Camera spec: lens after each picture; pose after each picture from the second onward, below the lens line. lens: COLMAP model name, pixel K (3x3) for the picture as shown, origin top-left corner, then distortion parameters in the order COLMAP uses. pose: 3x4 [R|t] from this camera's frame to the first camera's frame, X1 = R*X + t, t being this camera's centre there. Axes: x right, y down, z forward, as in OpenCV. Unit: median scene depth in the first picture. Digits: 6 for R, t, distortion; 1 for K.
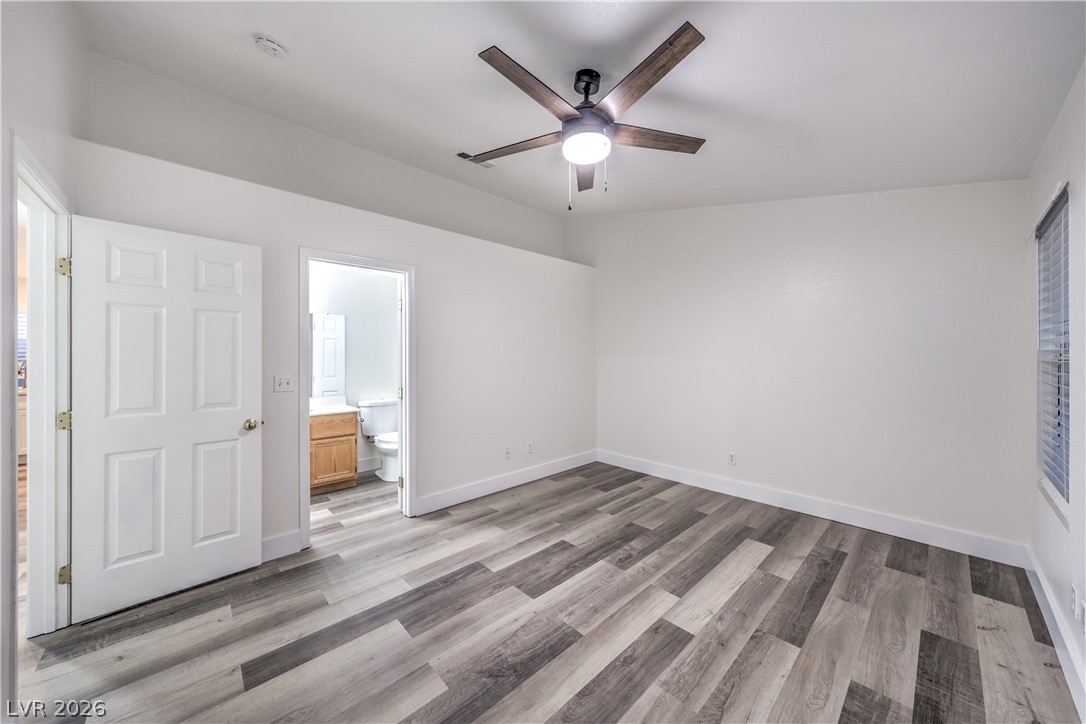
lens RADIAL K [[381.0, 0, 537.6], [0, 381.0, 358.4], [0, 0, 1]] dist [0.002580, 0.000150]
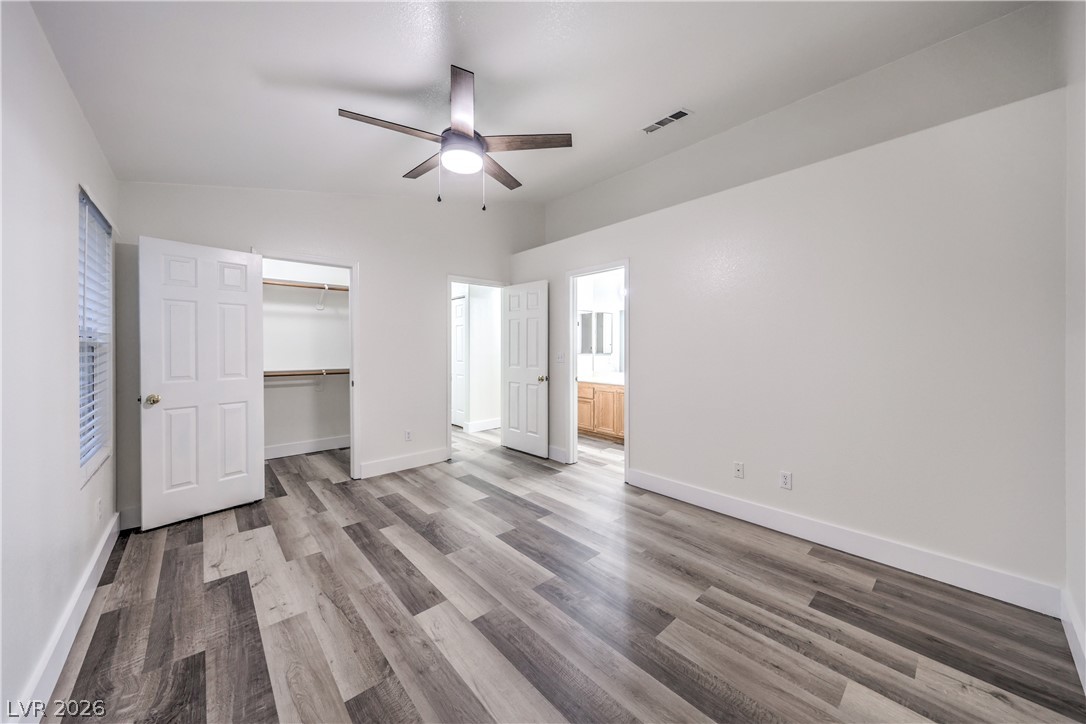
lens RADIAL K [[381.0, 0, 537.6], [0, 381.0, 358.4], [0, 0, 1]] dist [0.002580, 0.000150]
pose [[-0.023670, 0.031051, -0.999237, 1.055694], [-0.000621, 0.999517, 0.031075, 0.024638], [0.999720, 0.001356, -0.023639, 1.037139]]
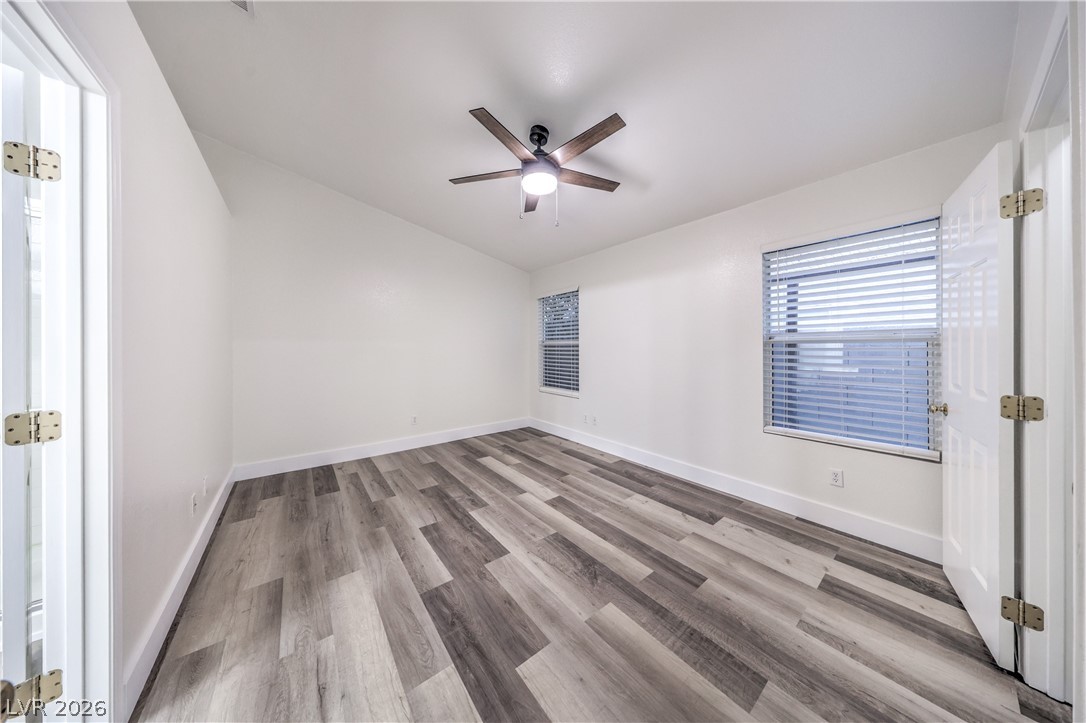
lens RADIAL K [[325.0, 0, 542.6], [0, 325.0, 346.9], [0, 0, 1]] dist [-0.000067, 0.000019]
pose [[0.075826, 0.004806, 0.997110, -0.842701], [0.003317, 0.999982, -0.005072, 0.037053], [-0.997116, 0.003692, 0.075808, 0.743802]]
